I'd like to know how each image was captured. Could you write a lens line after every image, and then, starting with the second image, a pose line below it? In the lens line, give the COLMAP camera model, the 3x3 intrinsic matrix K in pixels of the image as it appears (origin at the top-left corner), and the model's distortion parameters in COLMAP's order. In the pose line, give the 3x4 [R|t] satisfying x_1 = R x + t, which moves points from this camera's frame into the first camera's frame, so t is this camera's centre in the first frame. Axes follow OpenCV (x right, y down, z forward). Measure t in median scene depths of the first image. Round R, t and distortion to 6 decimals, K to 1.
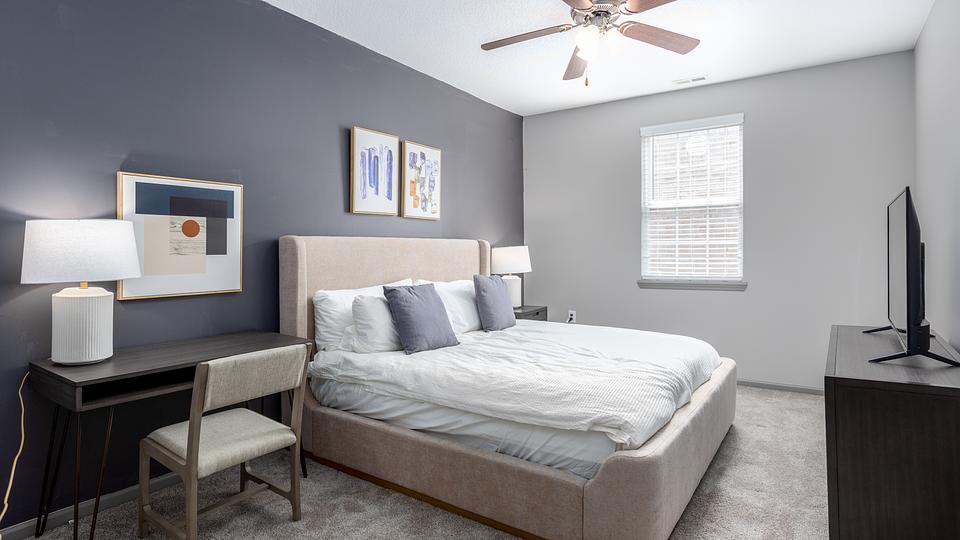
lens RADIAL K [[518.8, 0, 480.0], [0, 518.8, 270.0], [0, 0, 1]] dist [0.000200, -0.000679]
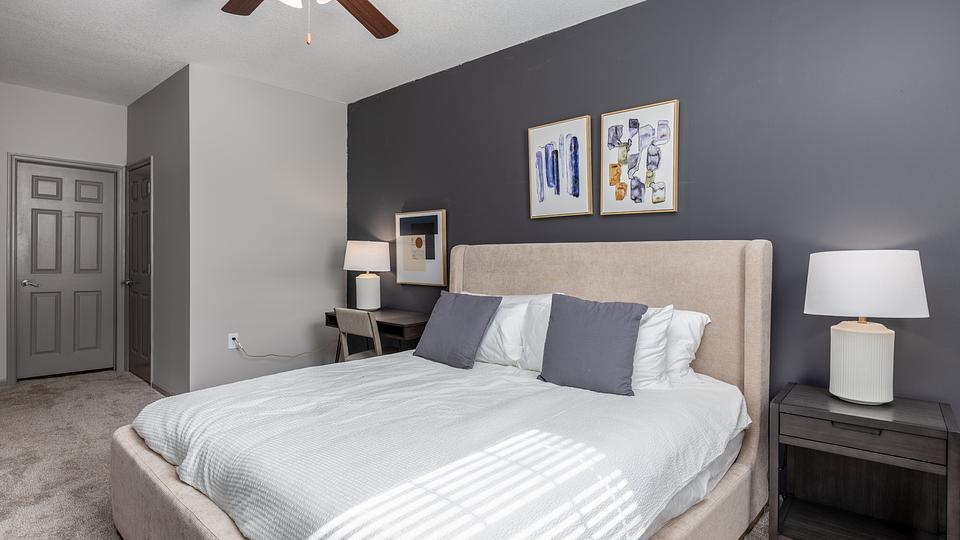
lens RADIAL K [[518.8, 0, 480.0], [0, 518.8, 270.0], [0, 0, 1]] dist [0.000200, -0.000679]
pose [[-0.154402, 0.029809, -0.987558, 0.670085], [-0.041302, 0.998476, 0.036596, -0.042815], [0.987144, 0.046439, -0.152936, 0.983211]]
